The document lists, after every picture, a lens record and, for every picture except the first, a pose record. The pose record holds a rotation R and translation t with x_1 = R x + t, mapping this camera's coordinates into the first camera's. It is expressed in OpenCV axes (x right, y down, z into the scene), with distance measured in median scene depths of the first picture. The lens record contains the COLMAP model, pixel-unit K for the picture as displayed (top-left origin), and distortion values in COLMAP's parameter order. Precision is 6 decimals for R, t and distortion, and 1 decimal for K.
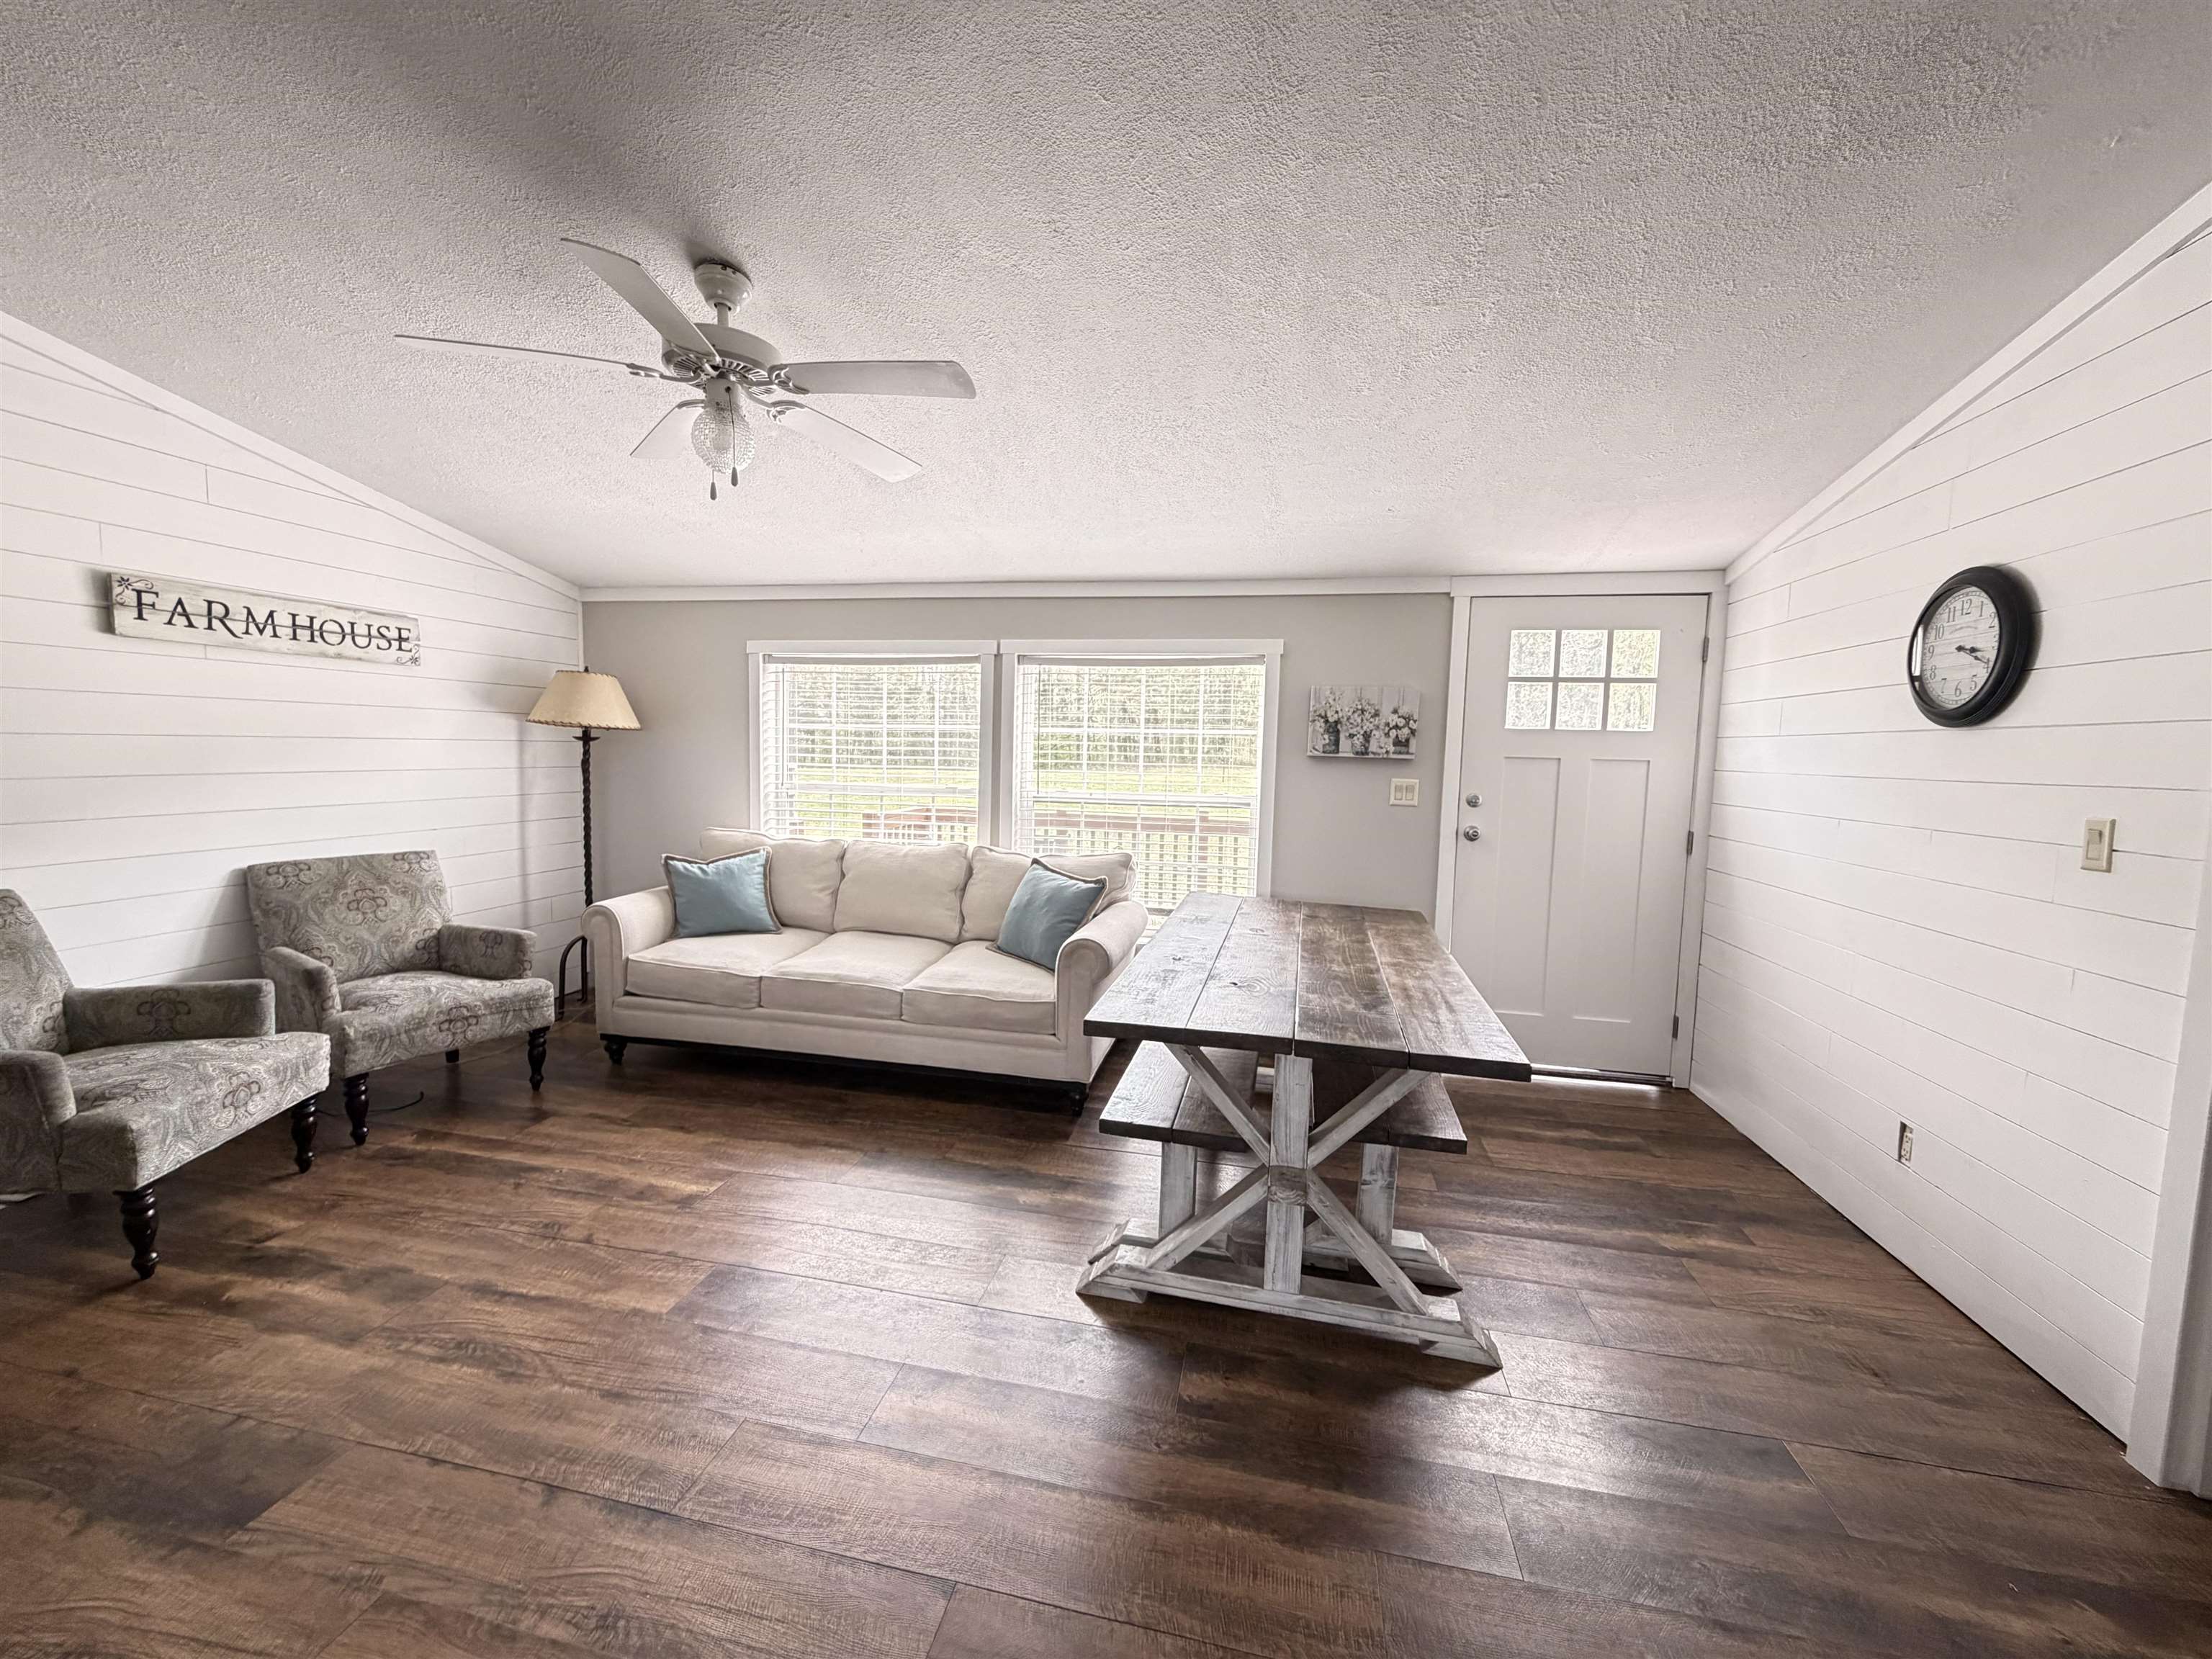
lens RADIAL K [[883.4, 0, 1100.0], [0, 883.4, 829.9], [0, 0, 1]] dist [0.000344, 0.000188]
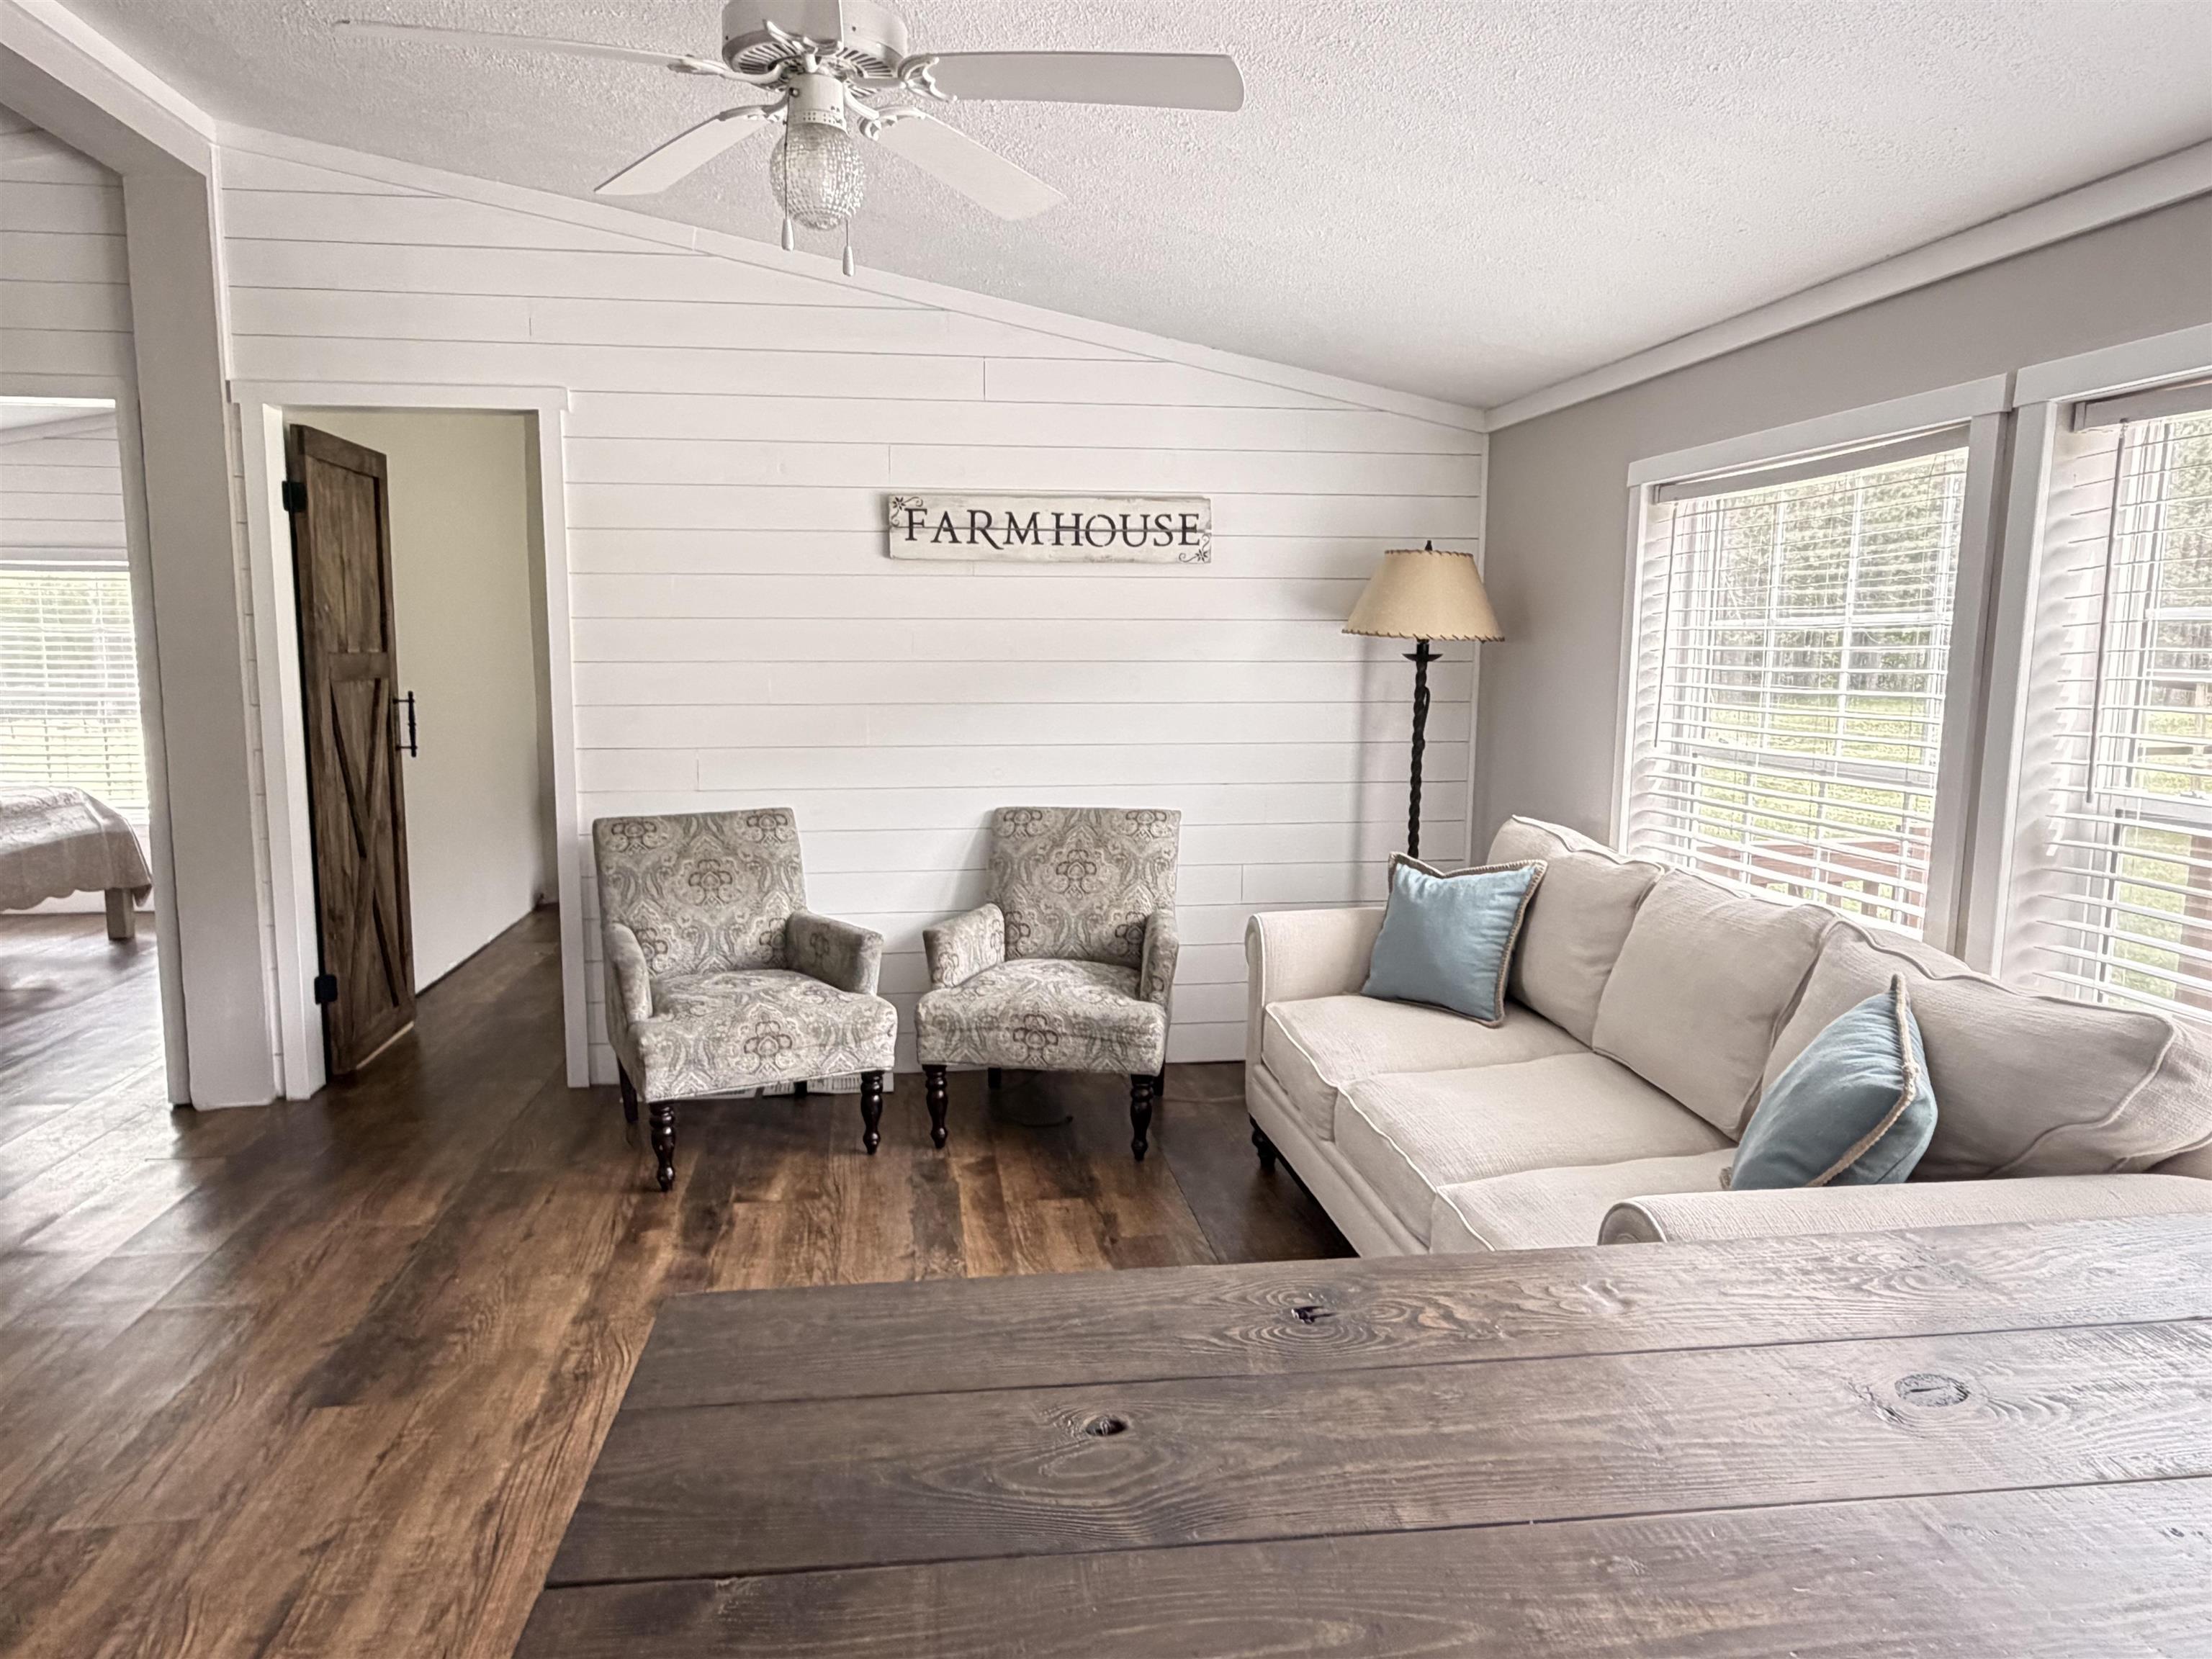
lens RADIAL K [[1470.7, 0, 1102.3], [0, 1470.7, 845.3], [0, 0, 1]] dist [-0.001811, -0.001240]
pose [[0.342712, 0.106554, -0.933378, 0.512984], [-0.081130, 0.993192, 0.083594, -0.061979], [0.935931, 0.047076, 0.349023, 0.672545]]
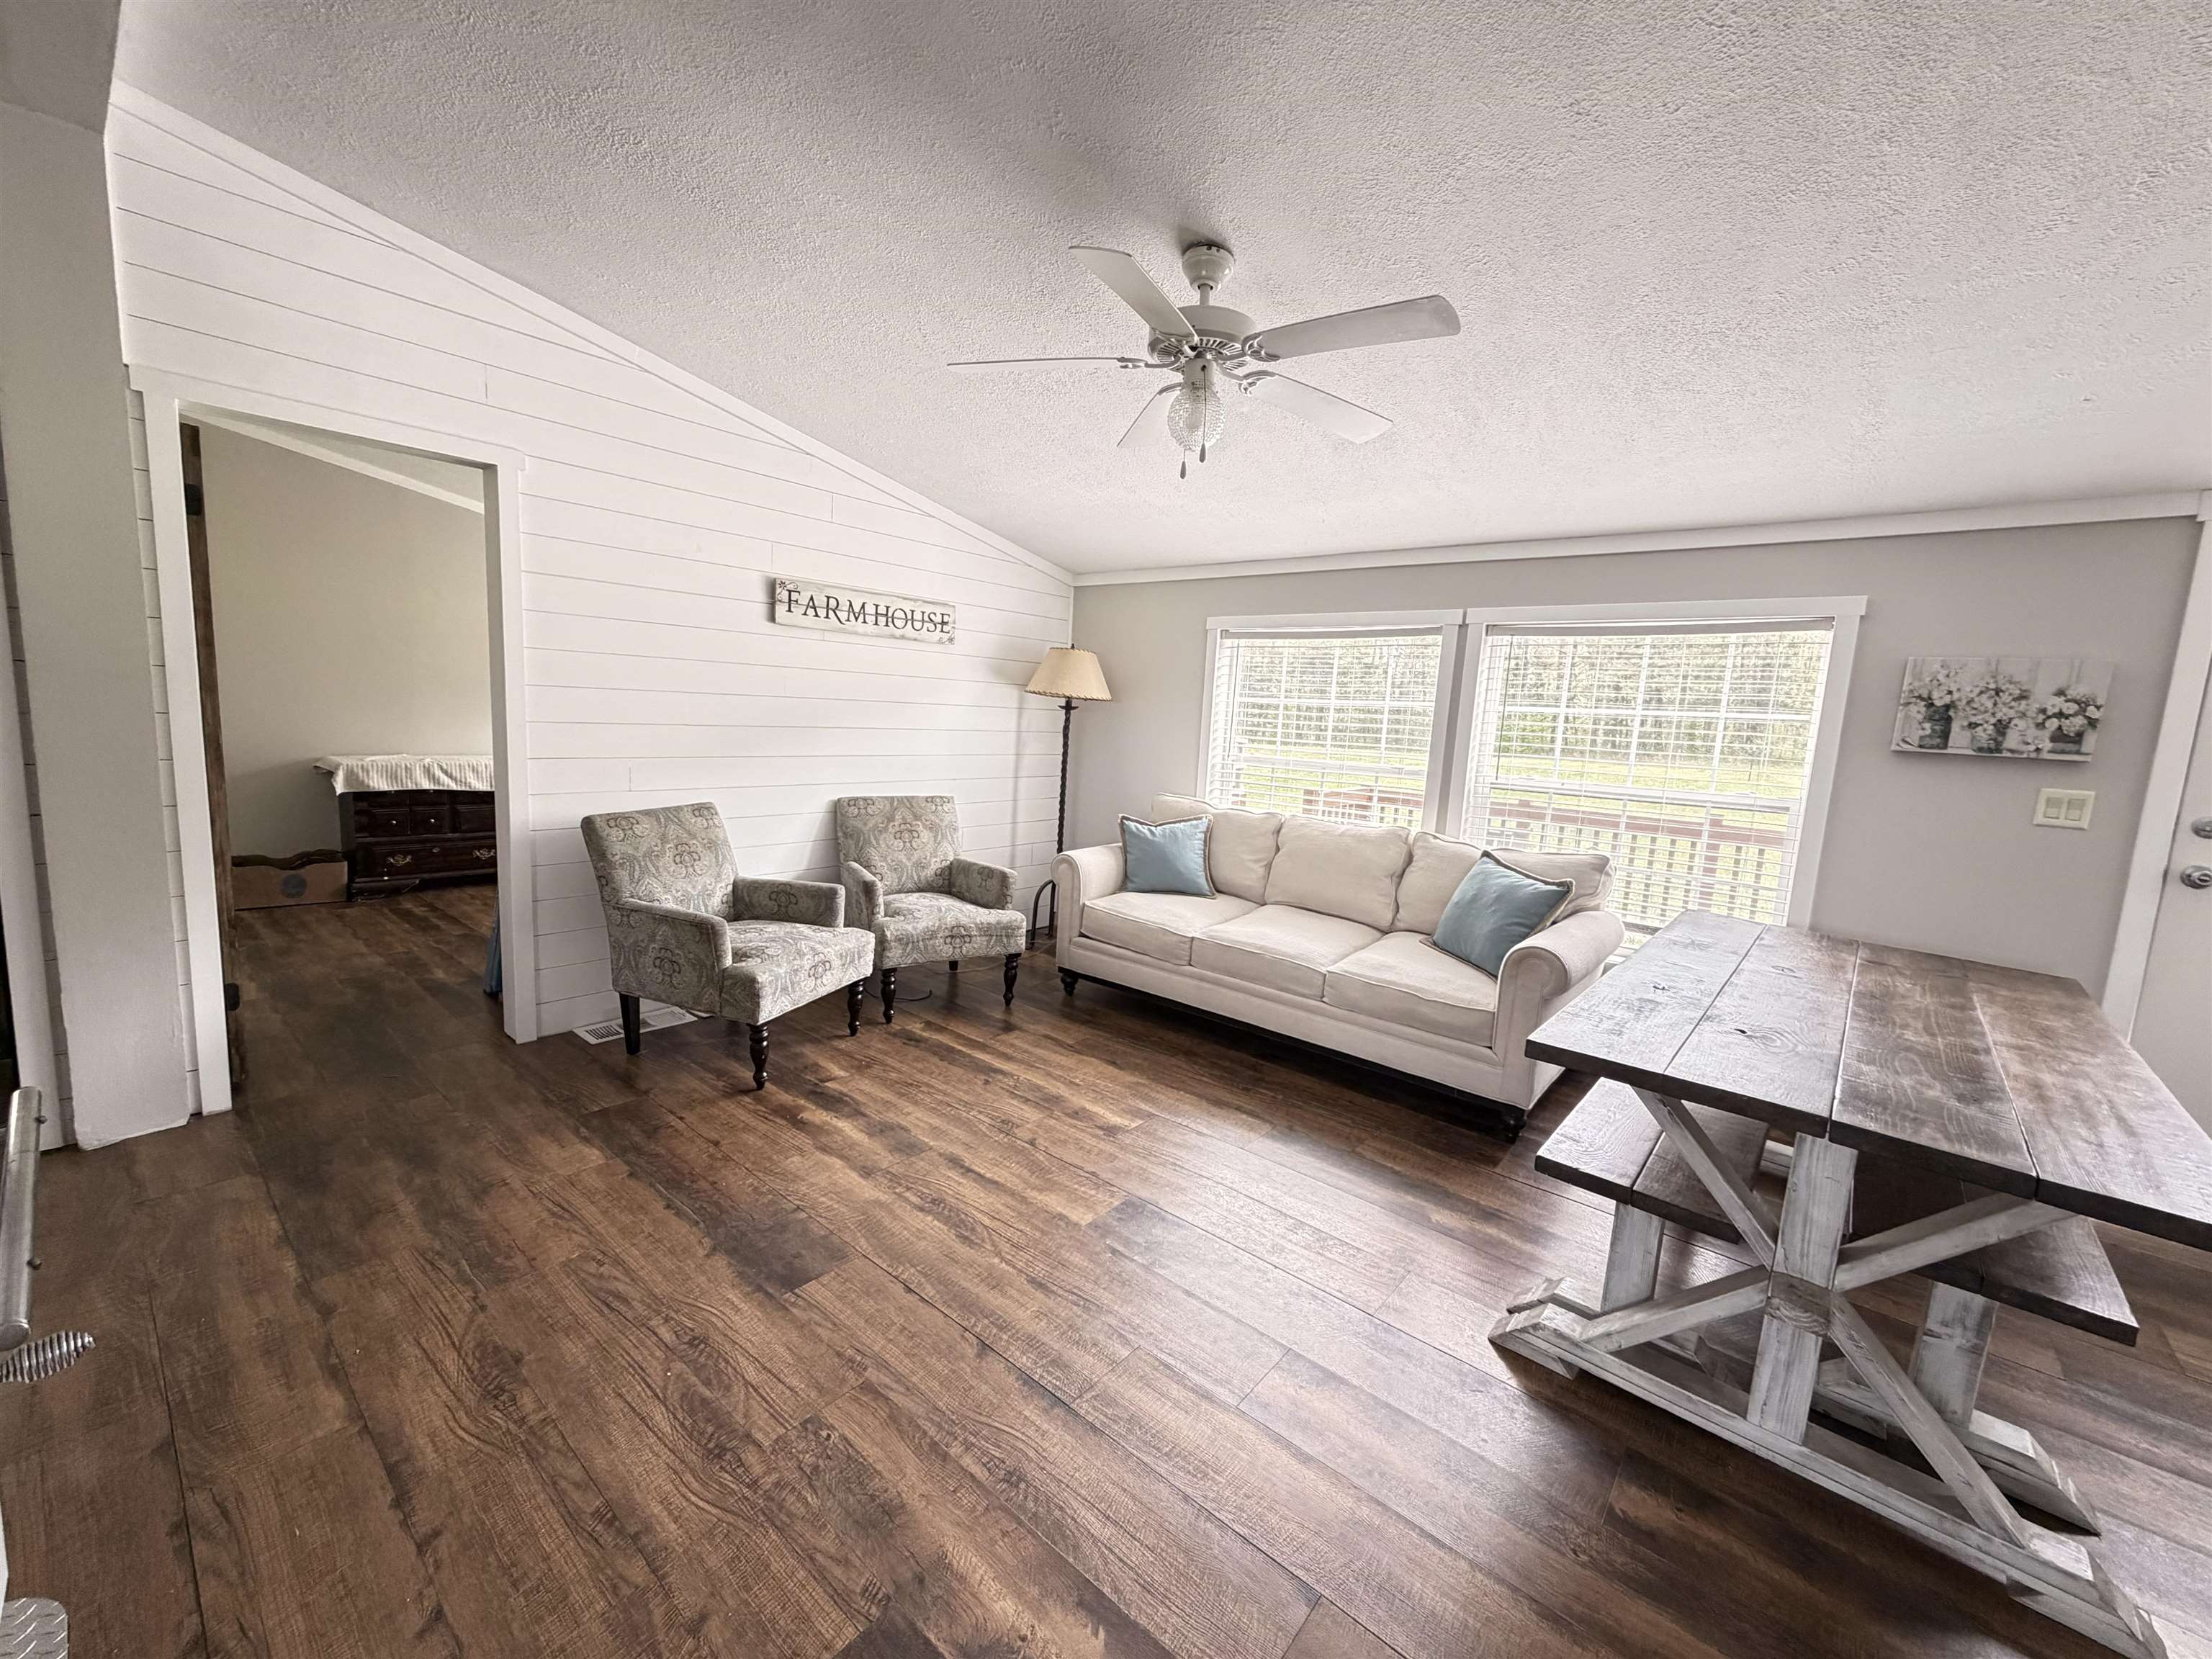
lens RADIAL K [[883.4, 0, 1100.0], [0, 883.4, 829.9], [0, 0, 1]] dist [0.000344, 0.000188]
pose [[0.878807, 0.086060, -0.469353, 0.002325], [-0.074726, 0.996287, 0.042762, 0.002700], [0.471290, -0.002506, 0.881975, 0.025304]]
